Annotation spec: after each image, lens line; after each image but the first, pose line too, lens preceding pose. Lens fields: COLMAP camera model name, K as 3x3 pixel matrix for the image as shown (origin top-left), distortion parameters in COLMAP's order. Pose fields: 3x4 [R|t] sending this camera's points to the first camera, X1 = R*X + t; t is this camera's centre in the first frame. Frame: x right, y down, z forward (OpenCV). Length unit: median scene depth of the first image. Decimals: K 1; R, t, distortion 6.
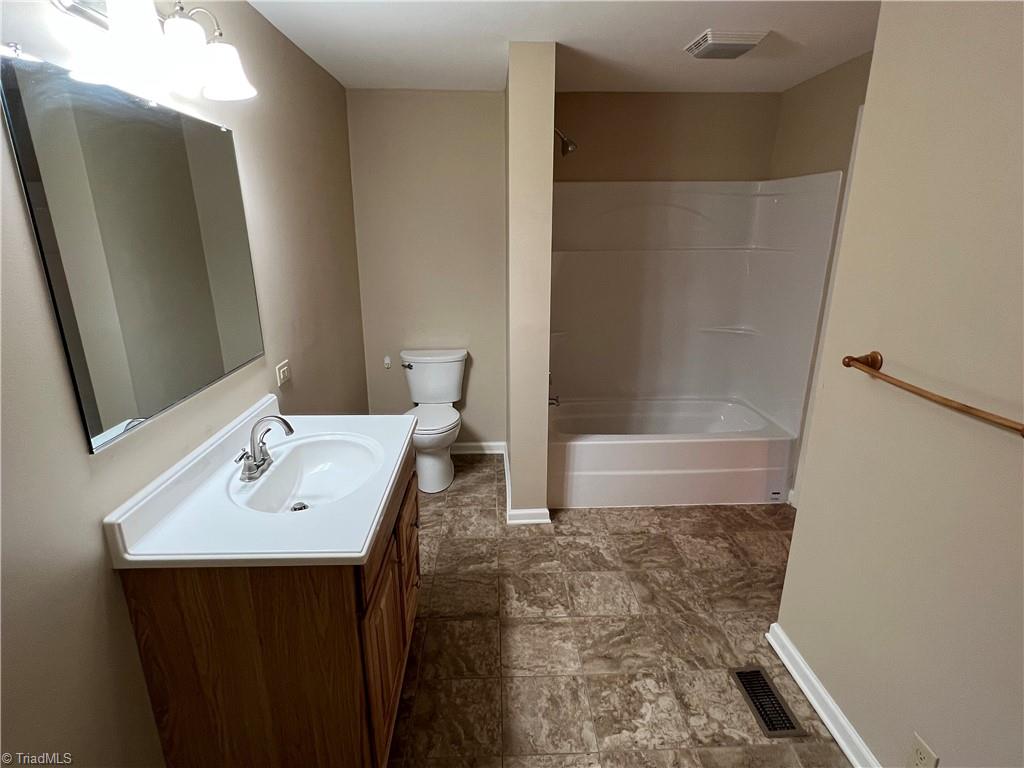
lens RADIAL K [[531.0, 0, 509.7], [0, 531.0, 386.1], [0, 0, 1]] dist [0.001795, 0.000174]
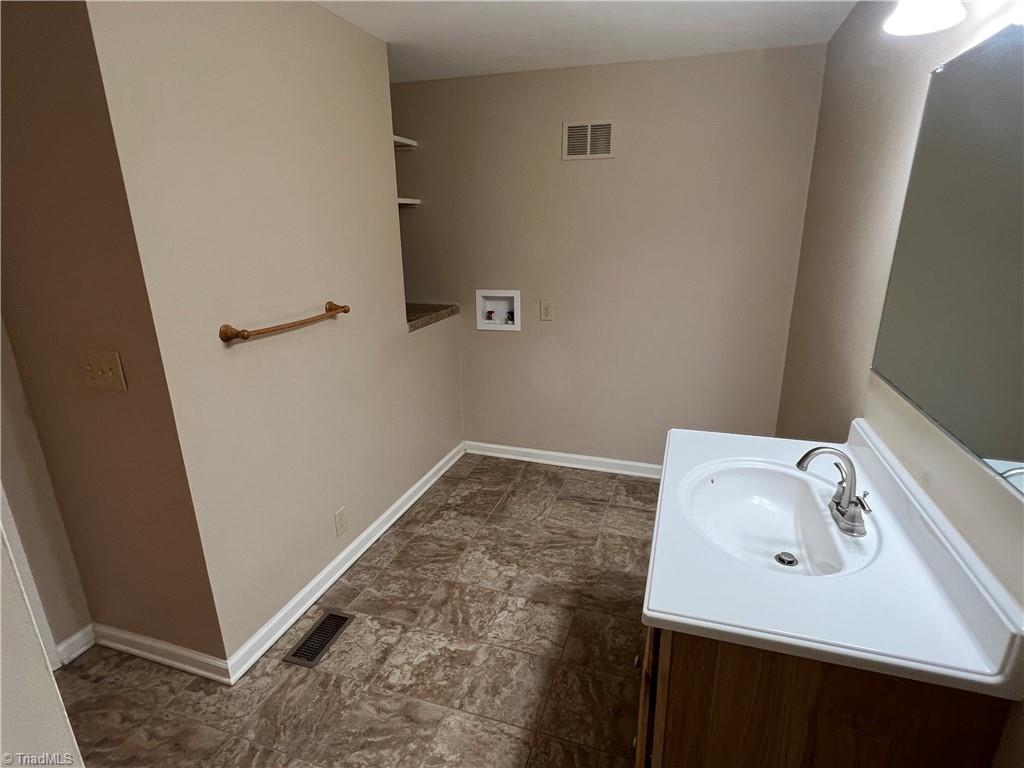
lens RADIAL K [[531.0, 0, 511.0], [0, 531.0, 383.8], [0, 0, 1]] dist [0.001795, 0.000174]
pose [[-0.936149, -0.091072, 0.339605, -0.228955], [0.113930, 0.835190, 0.538032, -0.414968], [-0.332634, 0.542369, -0.771486, 1.437515]]
